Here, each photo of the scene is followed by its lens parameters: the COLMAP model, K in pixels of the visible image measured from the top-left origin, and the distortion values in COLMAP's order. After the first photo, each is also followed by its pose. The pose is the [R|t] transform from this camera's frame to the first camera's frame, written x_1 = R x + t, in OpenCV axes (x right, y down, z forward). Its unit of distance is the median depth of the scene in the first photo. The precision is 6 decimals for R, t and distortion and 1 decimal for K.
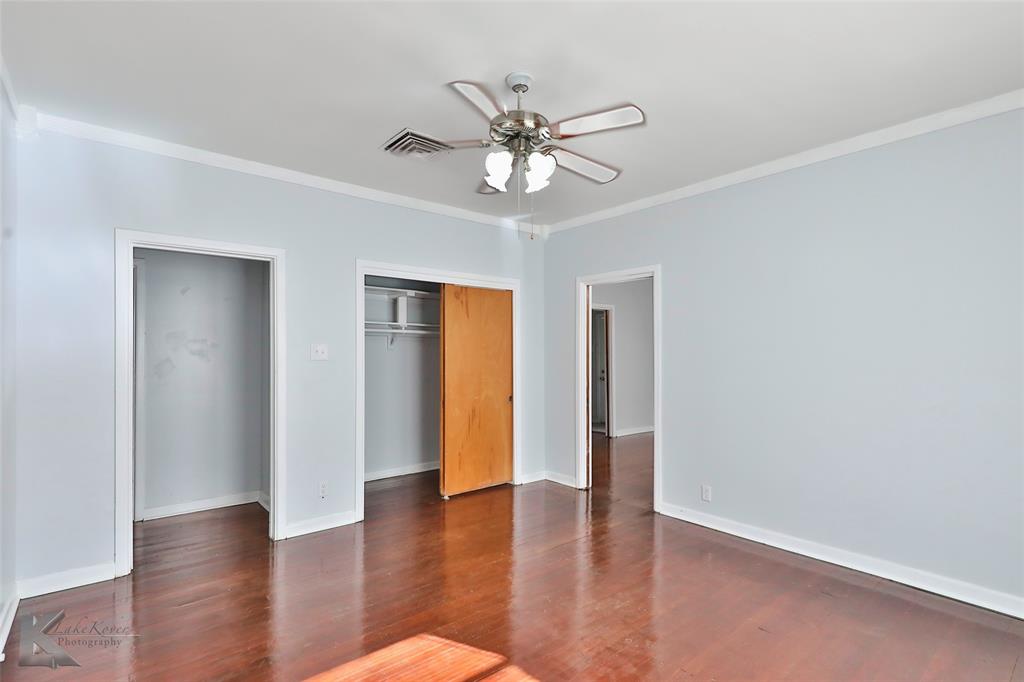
lens RADIAL K [[485.1, 0, 512.0], [0, 485.1, 341.0], [0, 0, 1]] dist [0.001877, -0.001325]
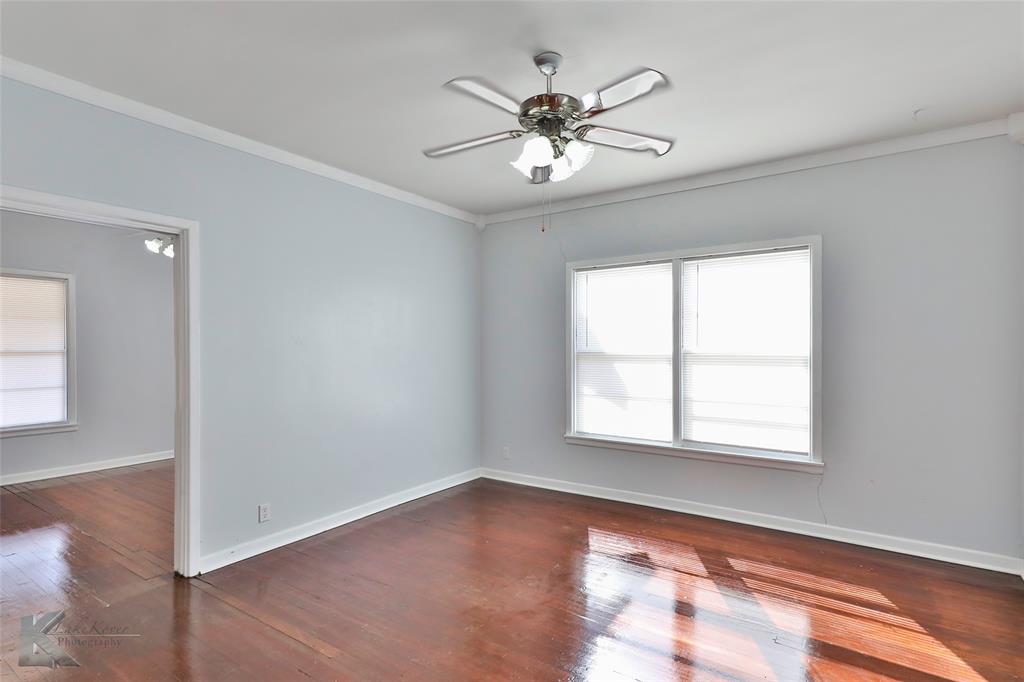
lens RADIAL K [[485.1, 0, 512.0], [0, 485.1, 341.0], [0, 0, 1]] dist [0.001877, -0.001325]
pose [[-0.278975, 0.016887, 0.960150, -0.597204], [-0.023451, 0.999427, -0.024392, 0.025703], [-0.960012, -0.029322, -0.278420, 0.906726]]
